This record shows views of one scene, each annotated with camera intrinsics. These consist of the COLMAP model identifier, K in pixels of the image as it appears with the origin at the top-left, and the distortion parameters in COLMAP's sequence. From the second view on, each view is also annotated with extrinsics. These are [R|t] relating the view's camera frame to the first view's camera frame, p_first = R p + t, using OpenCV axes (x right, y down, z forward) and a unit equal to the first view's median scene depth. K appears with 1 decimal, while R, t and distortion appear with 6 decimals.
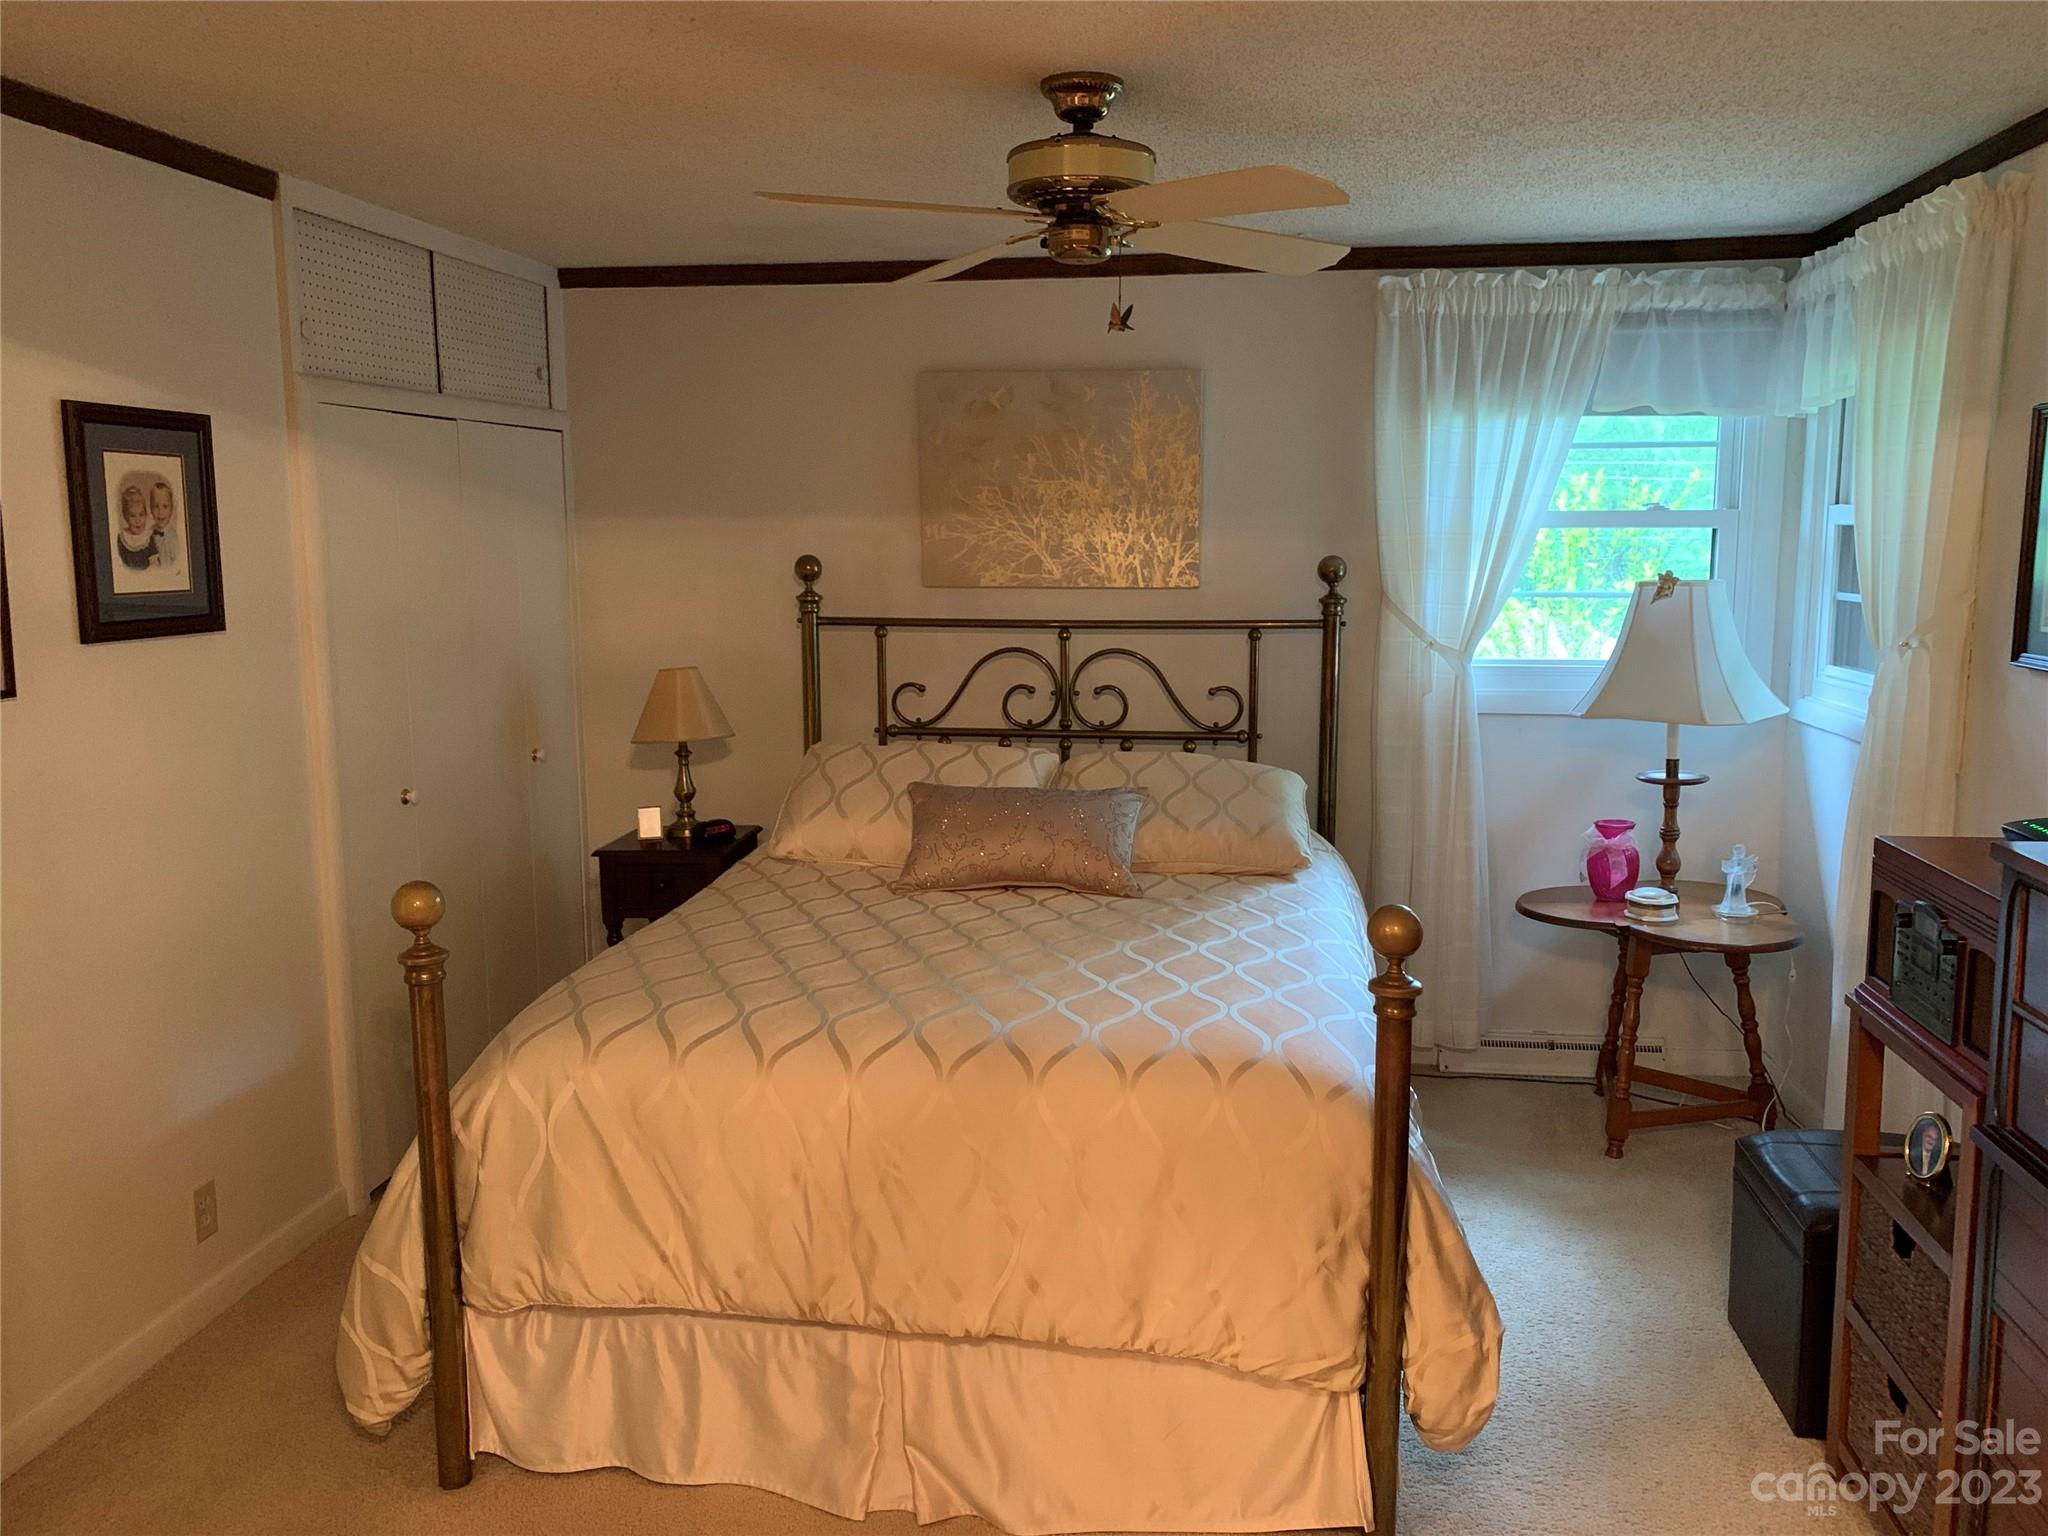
lens RADIAL K [[1567.8, 0, 1025.2], [0, 1567.8, 772.4], [0, 0, 1]] dist [0.060932, -0.090496]
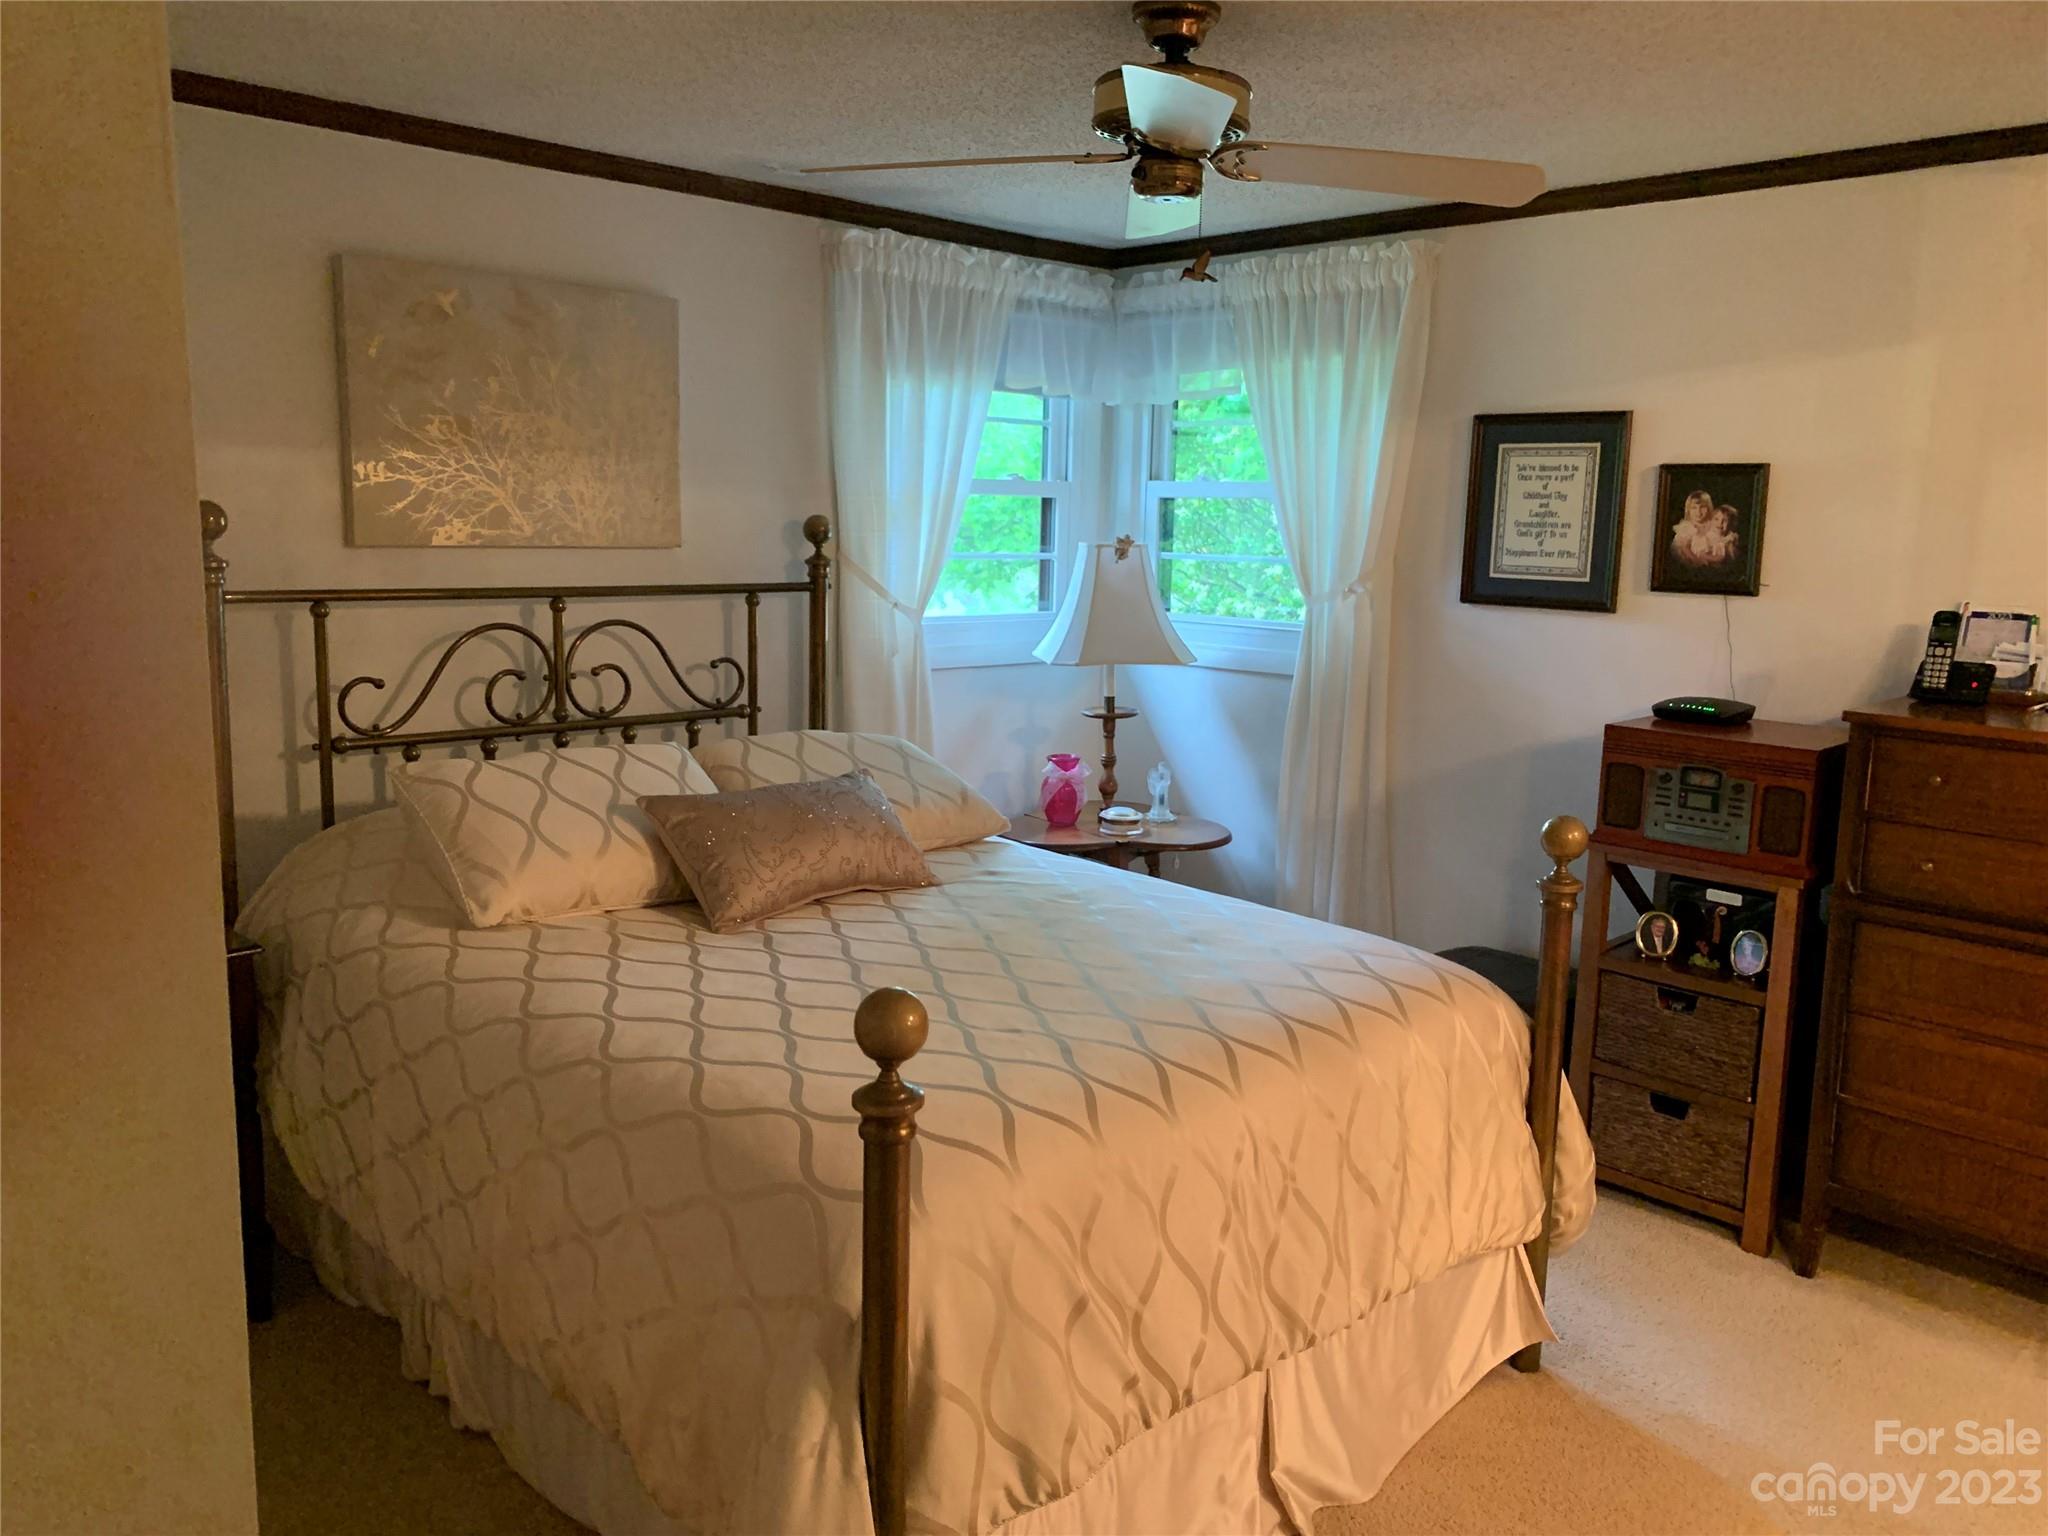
lens RADIAL K [[1567.8, 0, 1033.2], [0, 1567.8, 766.4], [0, 0, 1]] dist [0.060932, -0.090496]
pose [[0.607356, -0.111149, 0.786616, -0.481981], [0.096793, 0.993141, 0.065595, -0.034326], [-0.788511, 0.036299, 0.613948, 0.305606]]
